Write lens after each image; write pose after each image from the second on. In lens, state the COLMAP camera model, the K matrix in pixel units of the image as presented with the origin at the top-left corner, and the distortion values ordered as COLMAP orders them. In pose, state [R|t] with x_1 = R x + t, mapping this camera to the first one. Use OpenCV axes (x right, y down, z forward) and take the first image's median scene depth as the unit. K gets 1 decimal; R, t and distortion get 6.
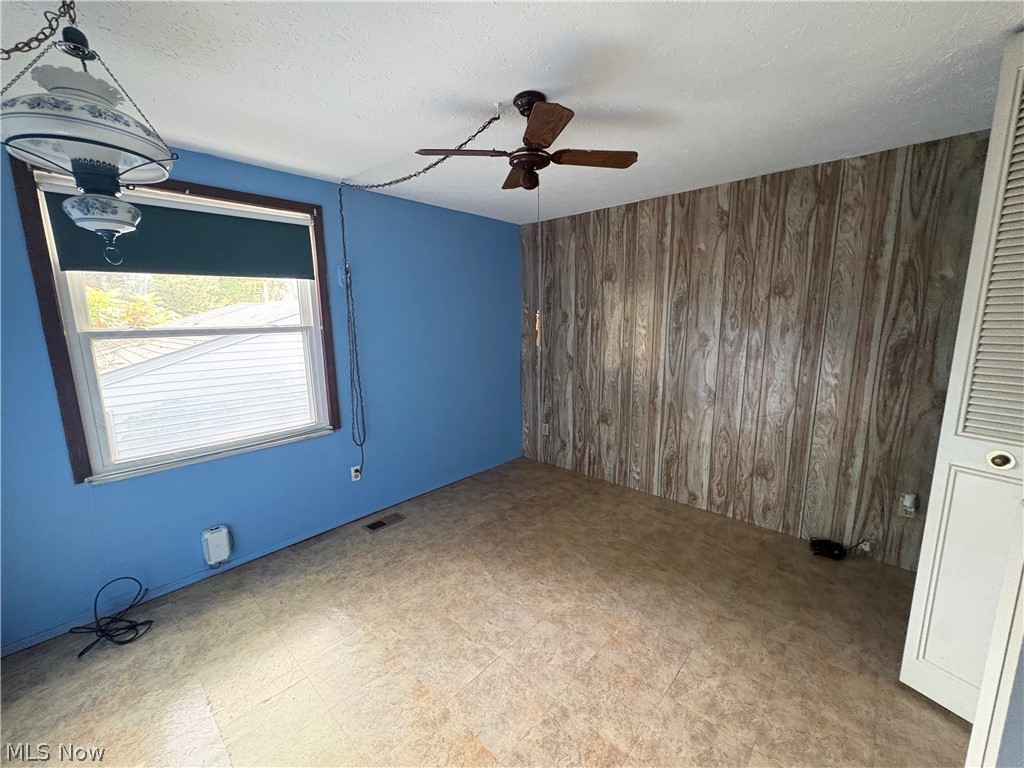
lens RADIAL K [[408.0, 0, 512.7], [0, 408.0, 384.8], [0, 0, 1]] dist [-0.002812, 0.000359]
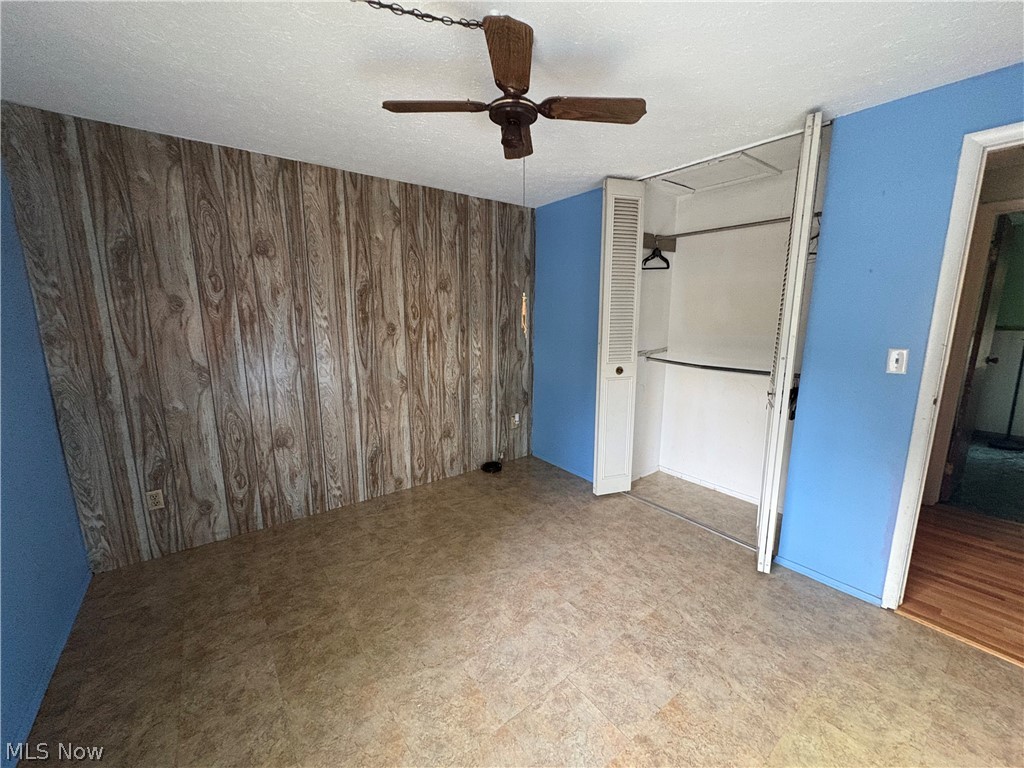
lens RADIAL K [[408.0, 0, 510.1], [0, 408.0, 385.1], [0, 0, 1]] dist [-0.002812, 0.000359]
pose [[0.170361, -0.167373, 0.971063, -0.517240], [0.160849, 0.976974, 0.140173, -0.070161], [-0.972165, 0.132315, 0.193360, 0.542277]]
